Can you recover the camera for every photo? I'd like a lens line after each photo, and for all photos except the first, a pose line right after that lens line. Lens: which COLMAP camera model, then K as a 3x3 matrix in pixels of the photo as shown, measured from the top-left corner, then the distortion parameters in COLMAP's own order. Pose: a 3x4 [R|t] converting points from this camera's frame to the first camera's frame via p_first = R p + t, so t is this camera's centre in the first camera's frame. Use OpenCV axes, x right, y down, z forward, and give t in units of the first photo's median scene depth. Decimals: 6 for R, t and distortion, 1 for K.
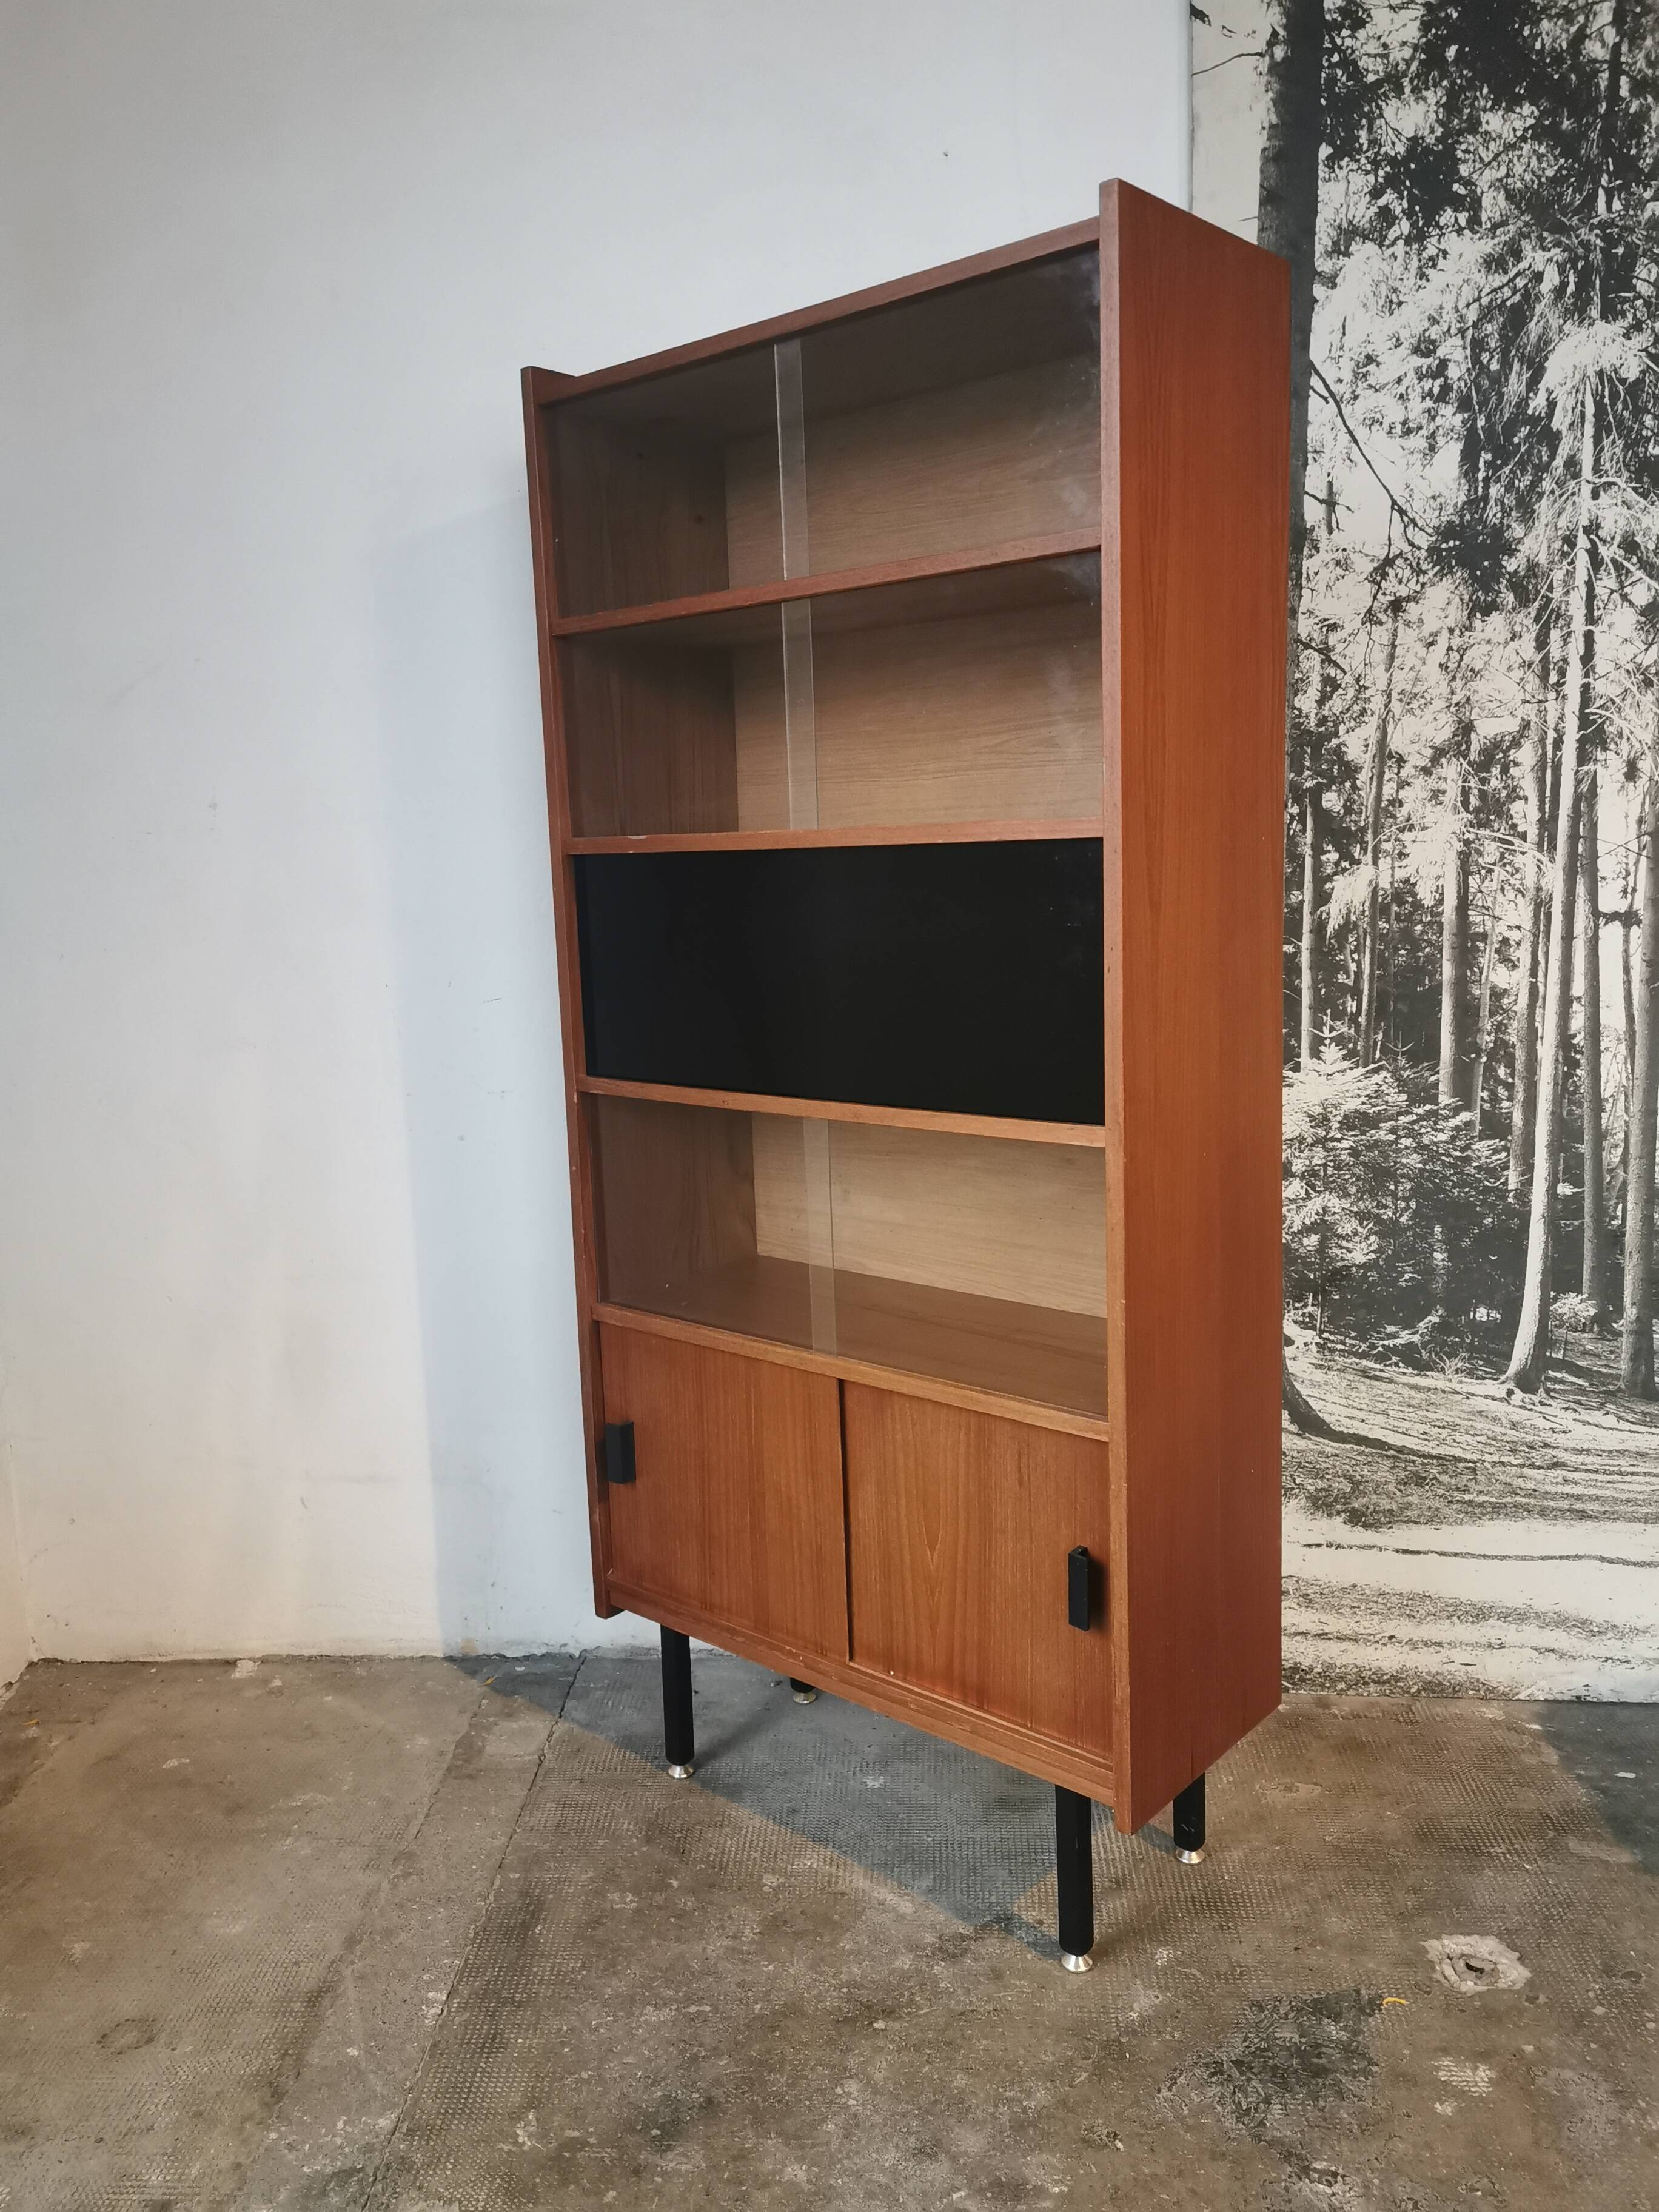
lens RADIAL K [[1714.5, 0, 800.6], [0, 1714.5, 1112.1], [0, 0, 1]] dist [0.043756, -0.071502]
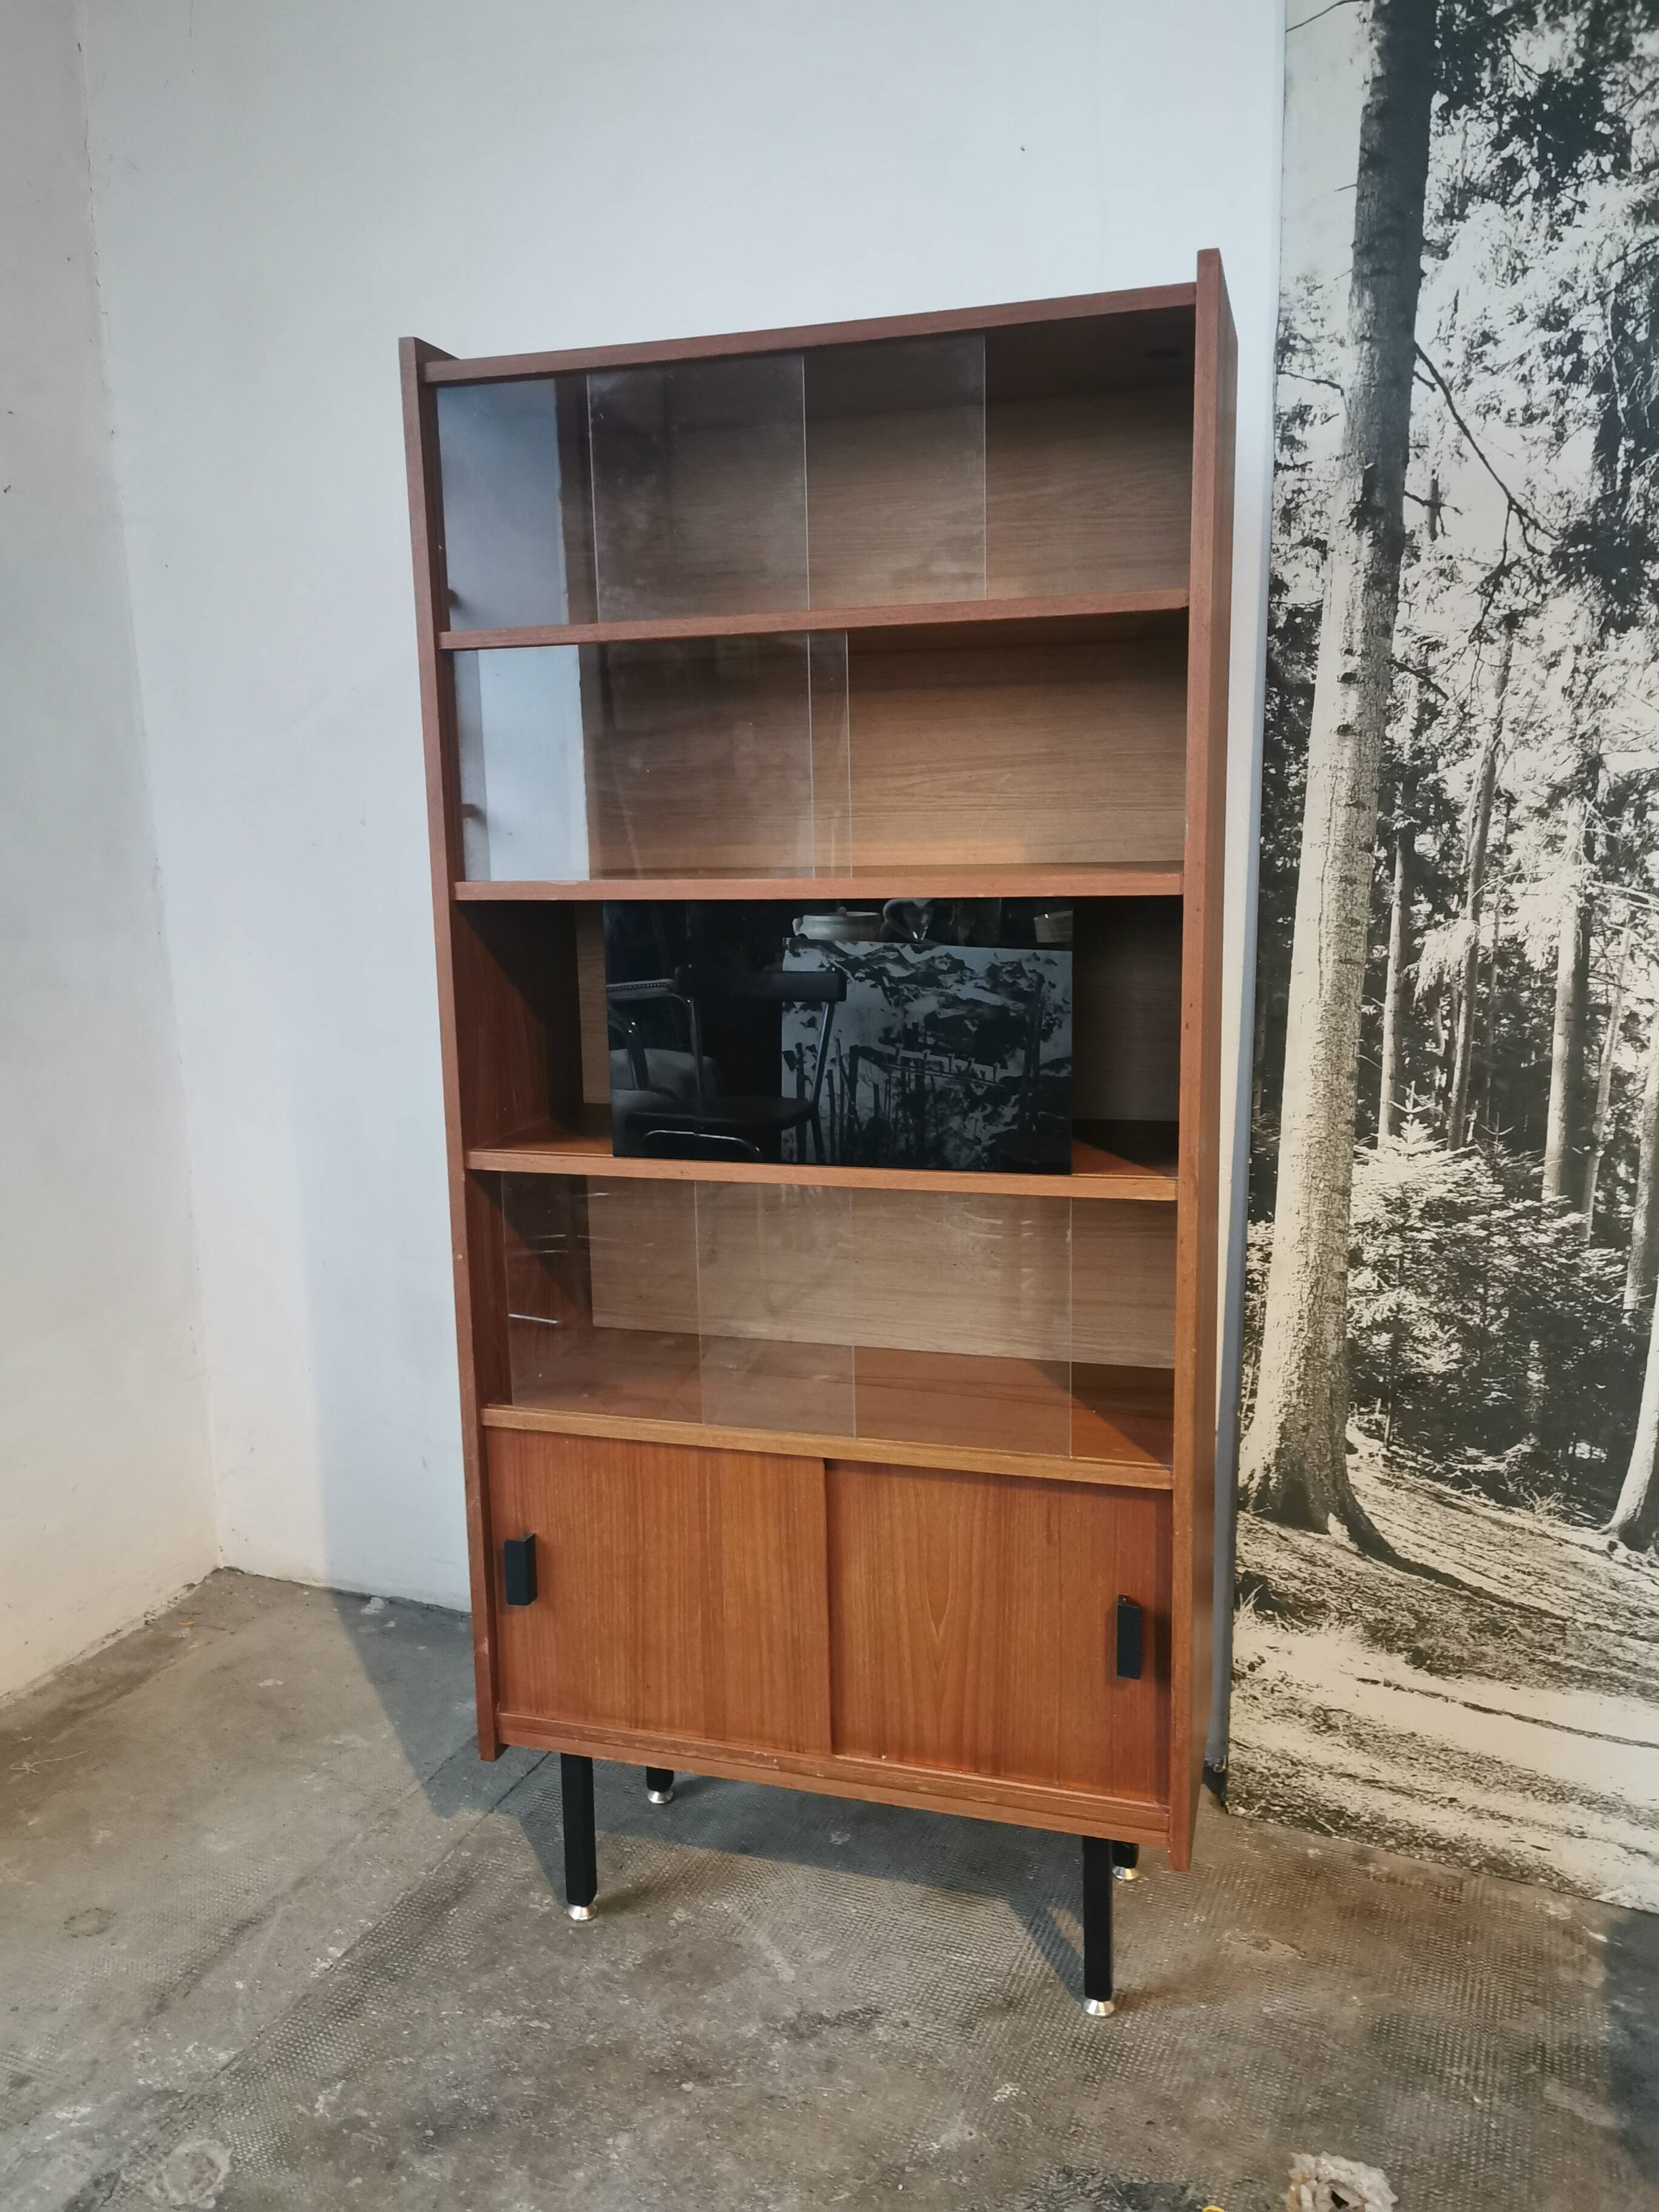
lens RADIAL K [[1714.5, 0, 790.0], [0, 1714.5, 1096.3], [0, 0, 1]] dist [0.043756, -0.071502]
pose [[0.940262, 0.072701, -0.332599, 0.310988], [-0.066758, 0.997340, 0.029277, -0.058496], [0.333843, -0.005325, 0.942614, 0.067955]]
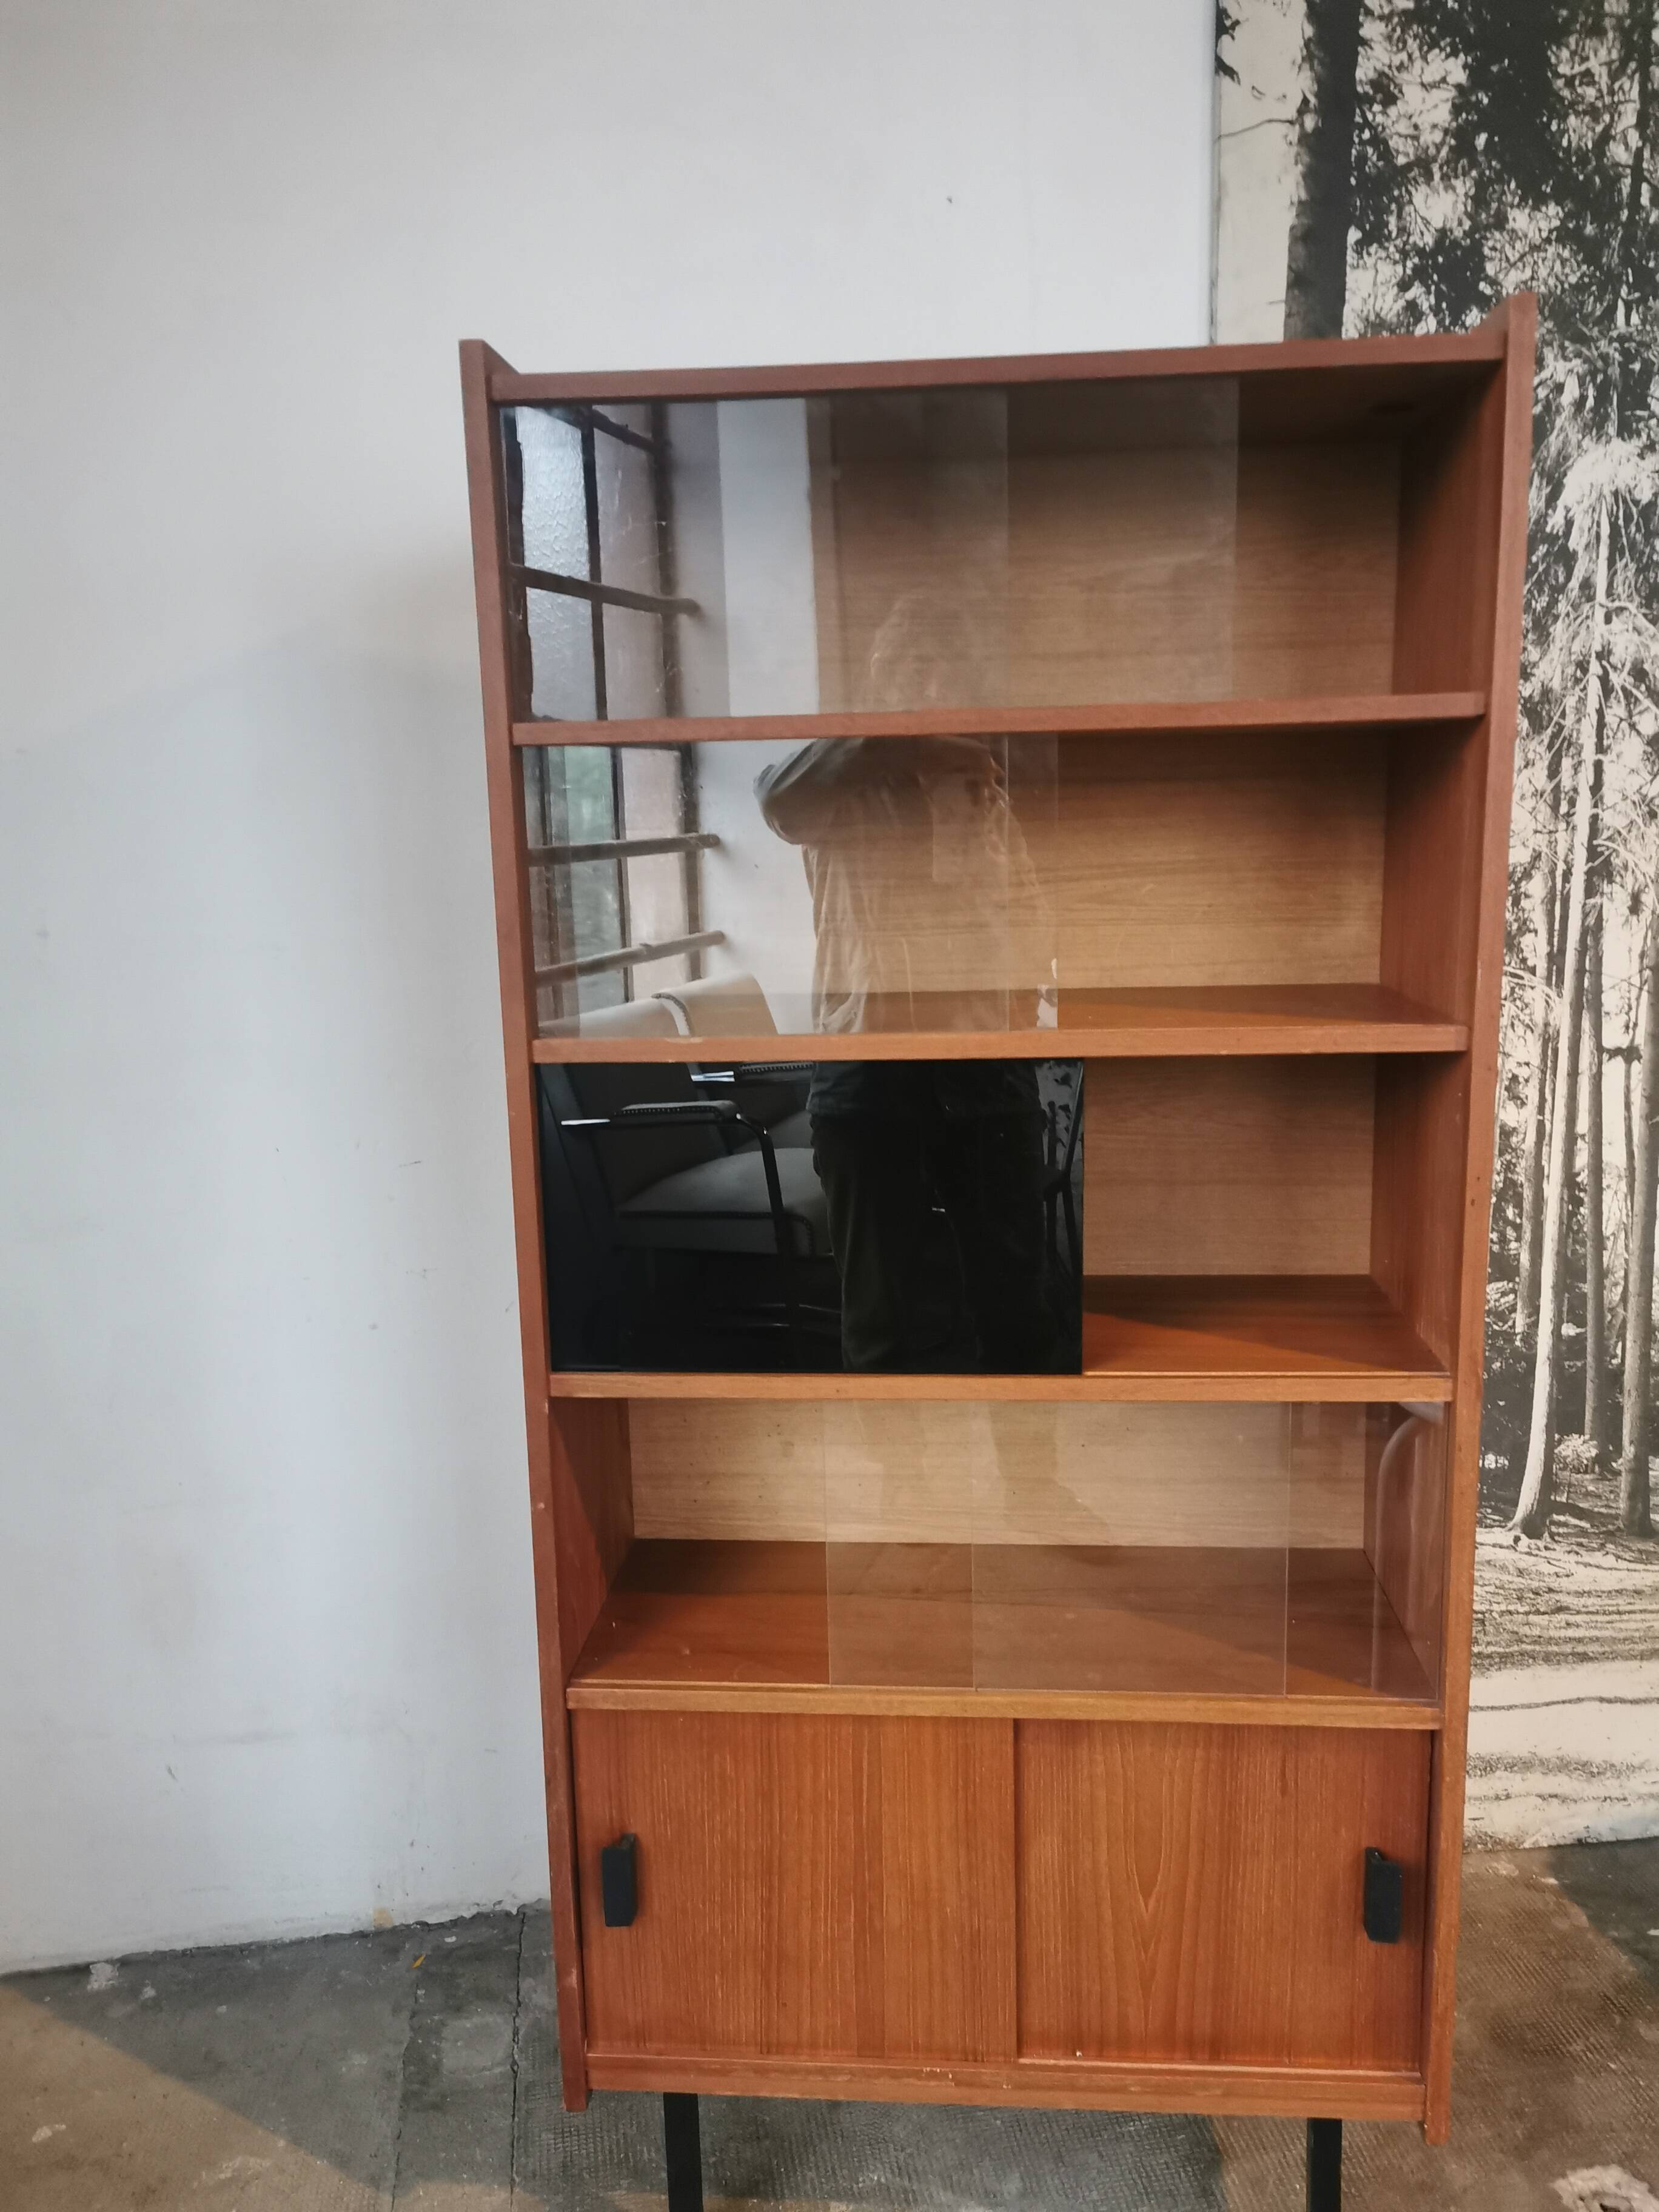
lens RADIAL K [[1714.5, 0, 844.0], [0, 1714.5, 1122.1], [0, 0, 1]] dist [0.043756, -0.071502]
pose [[0.973995, -0.028568, 0.224762, -0.175756], [0.024398, 0.999475, 0.021312, -0.106438], [-0.225253, -0.015274, 0.974181, 0.150899]]
